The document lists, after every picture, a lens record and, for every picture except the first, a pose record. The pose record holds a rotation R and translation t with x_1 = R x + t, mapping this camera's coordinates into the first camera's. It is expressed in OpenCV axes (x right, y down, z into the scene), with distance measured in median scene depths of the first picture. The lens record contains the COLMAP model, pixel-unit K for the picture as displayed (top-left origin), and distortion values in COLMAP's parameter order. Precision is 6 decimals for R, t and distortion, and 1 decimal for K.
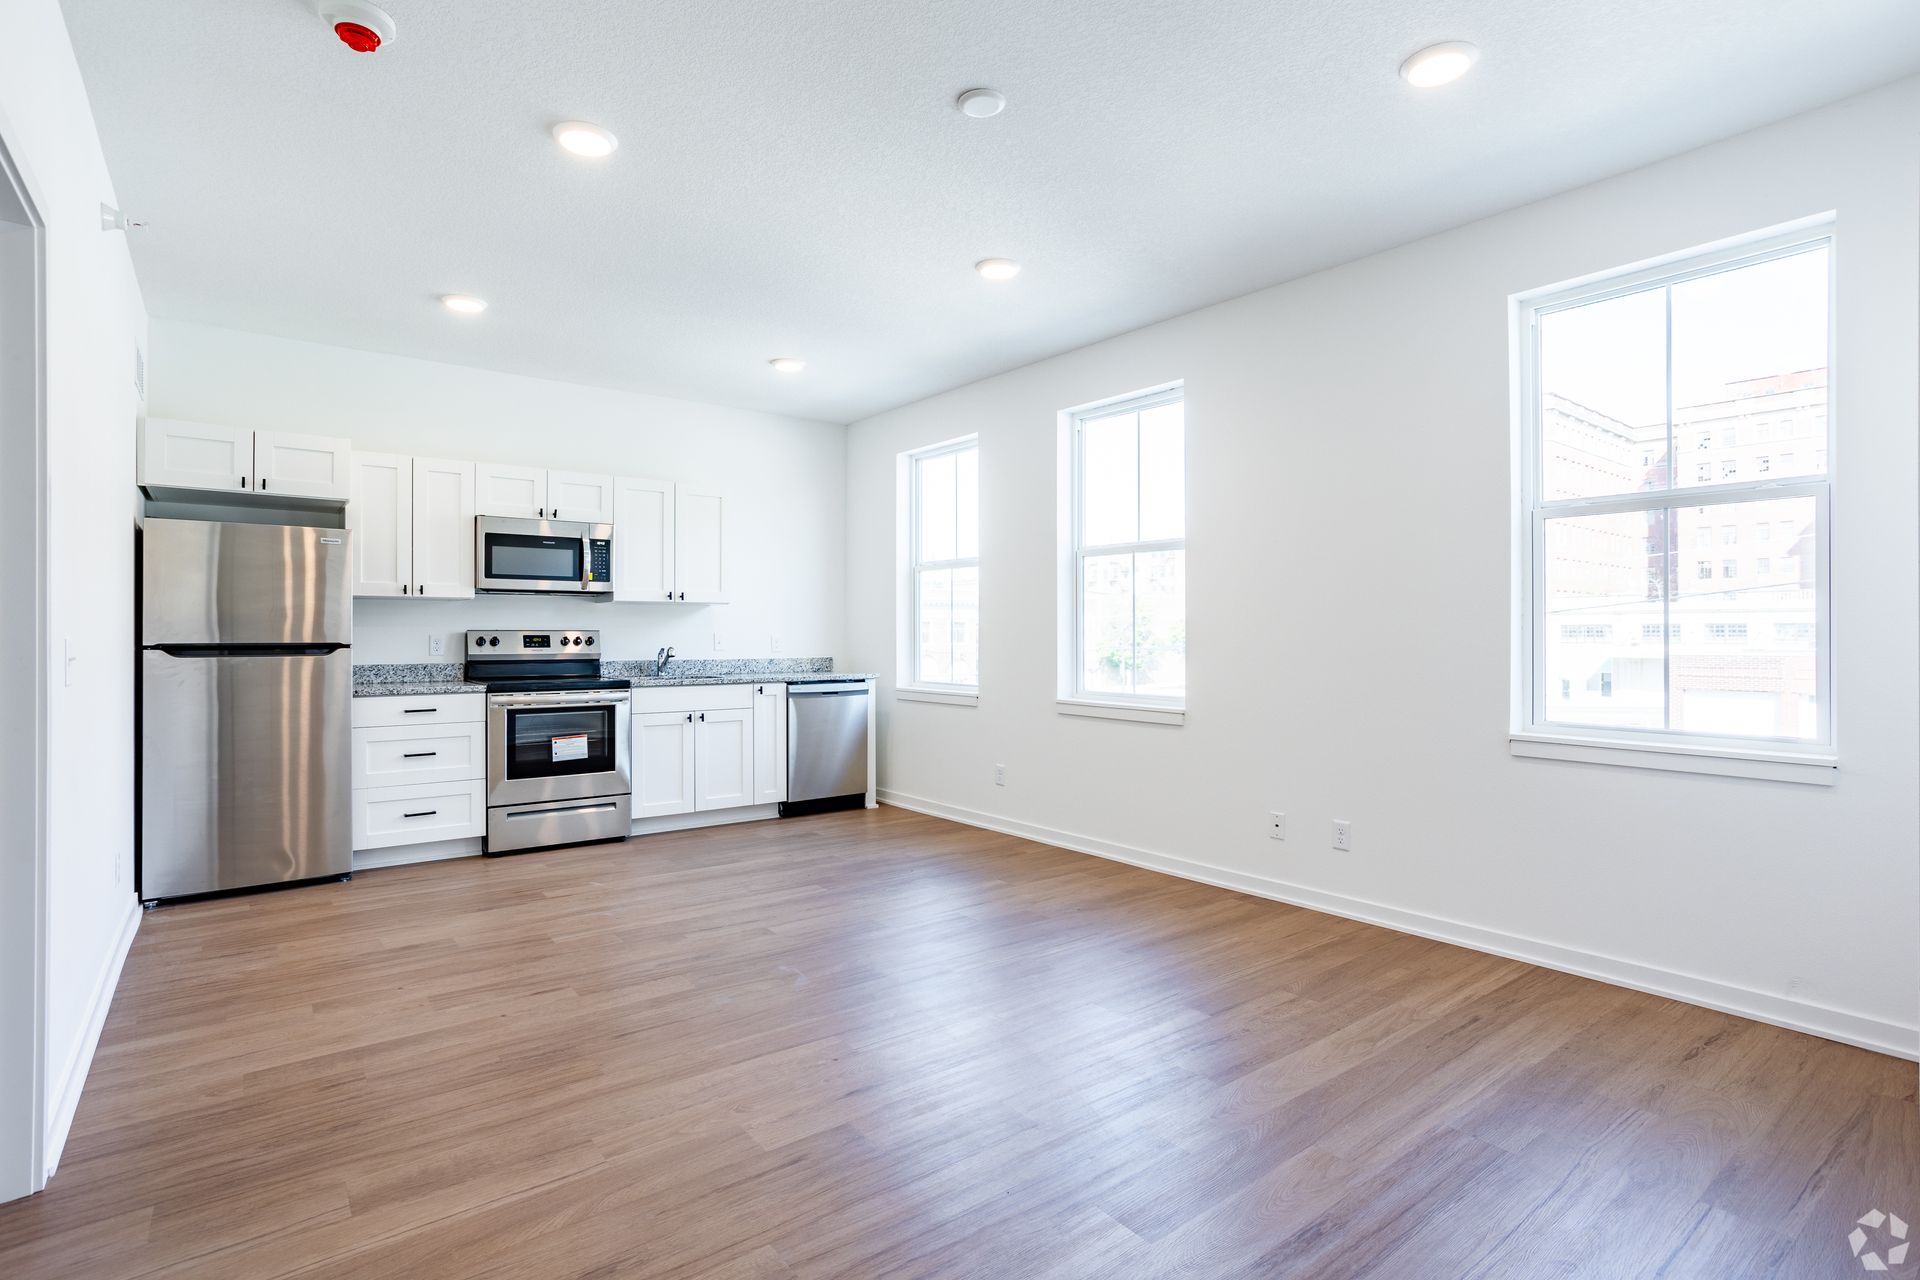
lens RADIAL K [[942.7, 0, 960.0], [0, 942.7, 640.0], [0, 0, 1]] dist [-0.024837, 0.000621]
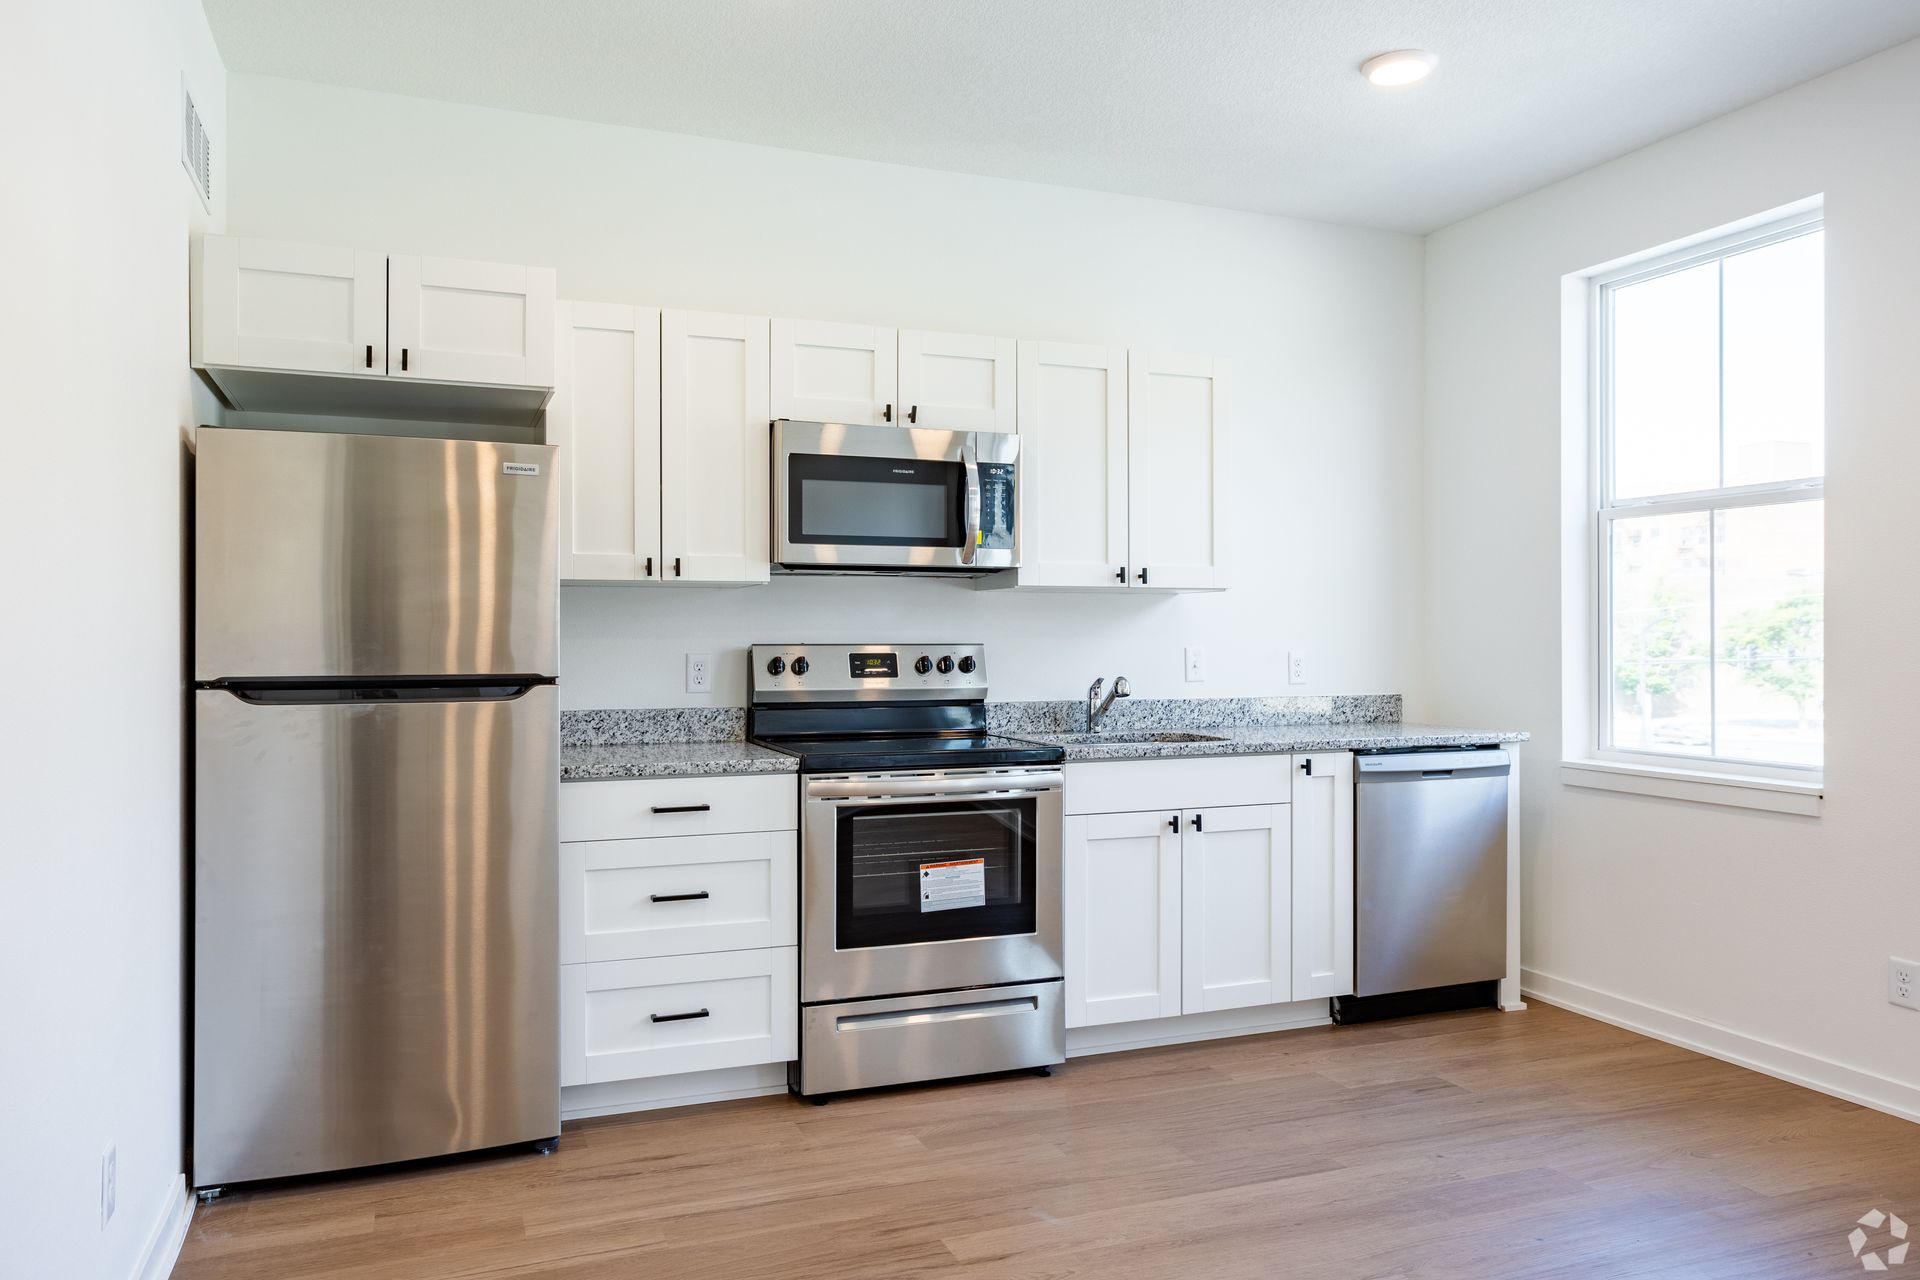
lens RADIAL K [[1353.7, 0, 961.1], [0, 1353.7, 658.5], [0, 0, 1]] dist [-0.075565, 0.038919]
pose [[0.960019, 0.001923, -0.279928, -0.212014], [0.000382, 0.999966, 0.008182, -0.009279], [0.279934, -0.007961, 0.959986, 0.321390]]
